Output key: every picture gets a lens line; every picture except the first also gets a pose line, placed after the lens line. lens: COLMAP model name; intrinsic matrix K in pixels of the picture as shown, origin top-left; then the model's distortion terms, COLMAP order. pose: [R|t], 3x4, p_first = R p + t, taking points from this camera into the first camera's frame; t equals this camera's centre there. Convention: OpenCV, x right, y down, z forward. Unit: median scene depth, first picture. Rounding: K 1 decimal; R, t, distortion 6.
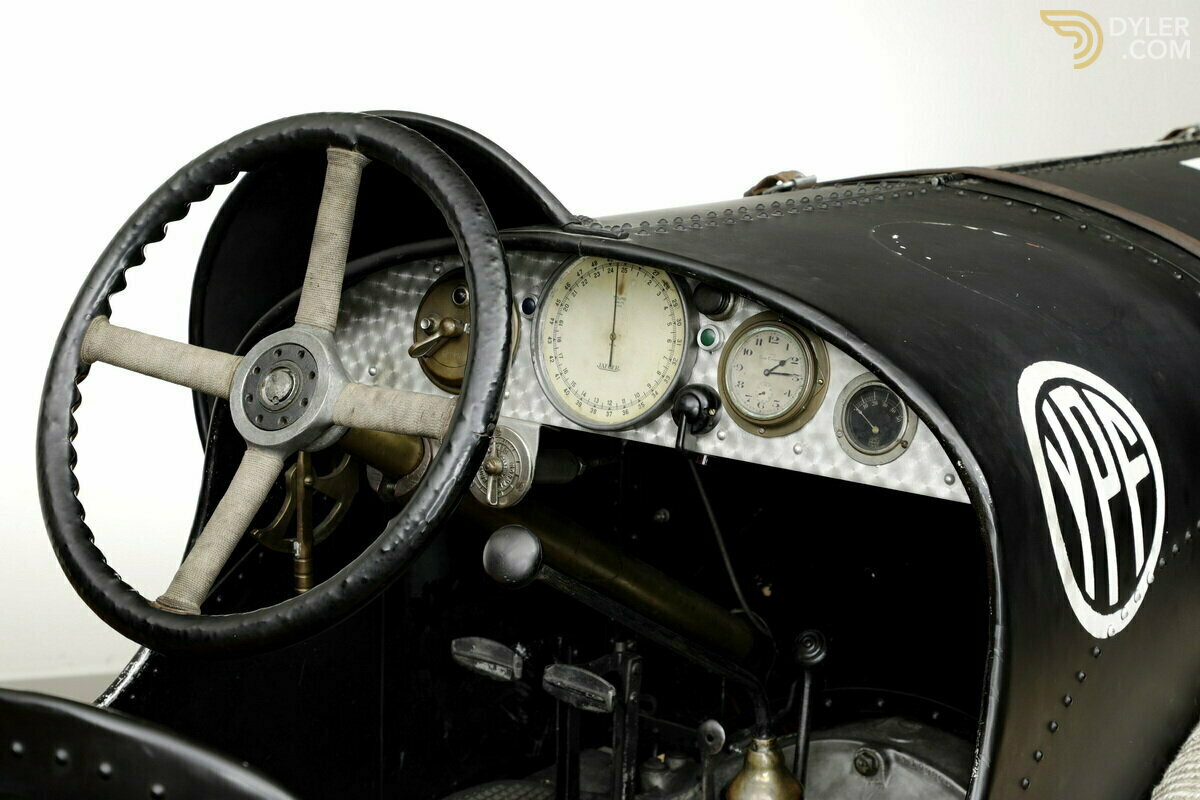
lens RADIAL K [[2700.5, 0, 600.0], [0, 2700.5, 400.0], [0, 0, 1]] dist [0.049930, 0.156426]
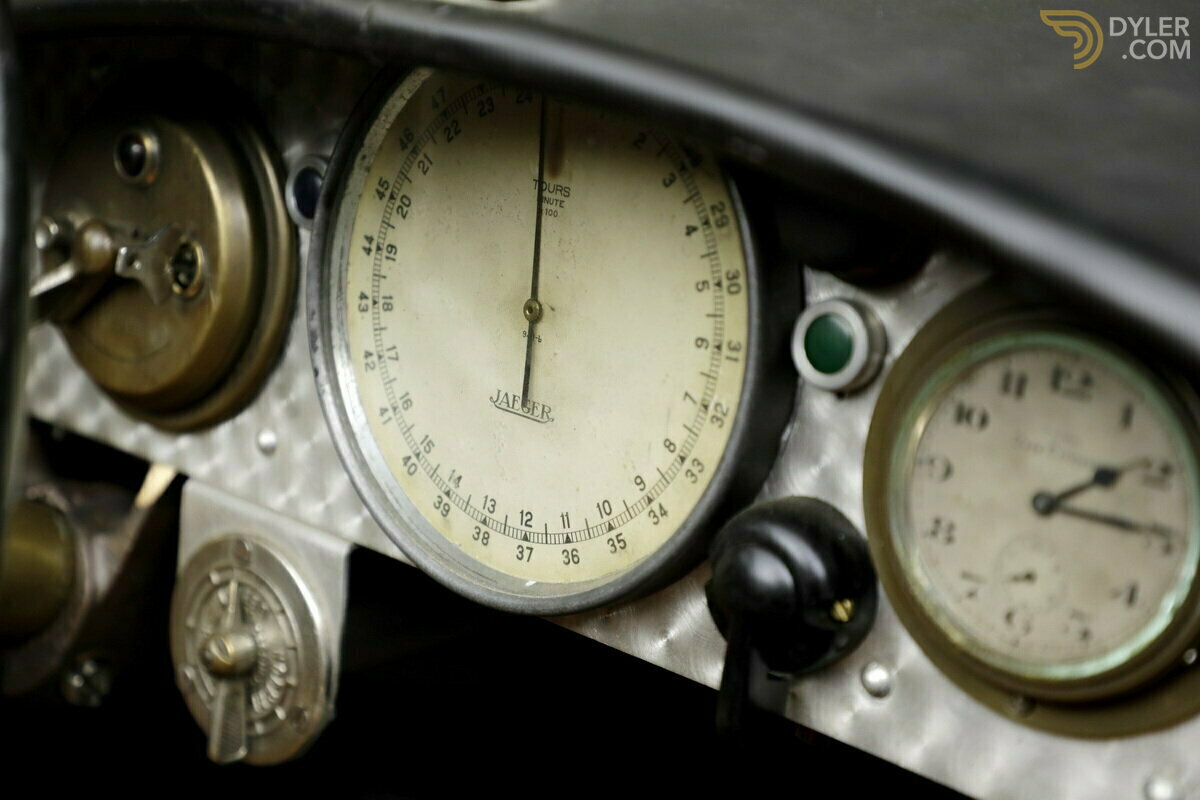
lens RADIAL K [[2122.3, 0, 600.0], [0, 2122.3, 400.0], [0, 0, 1]] dist [0.042250, 0.130778]
pose [[0.993612, 0.000838, -0.112845, 0.040758], [0.017720, 0.986409, 0.163352, -0.053909], [0.111448, -0.164308, 0.980093, 0.768195]]
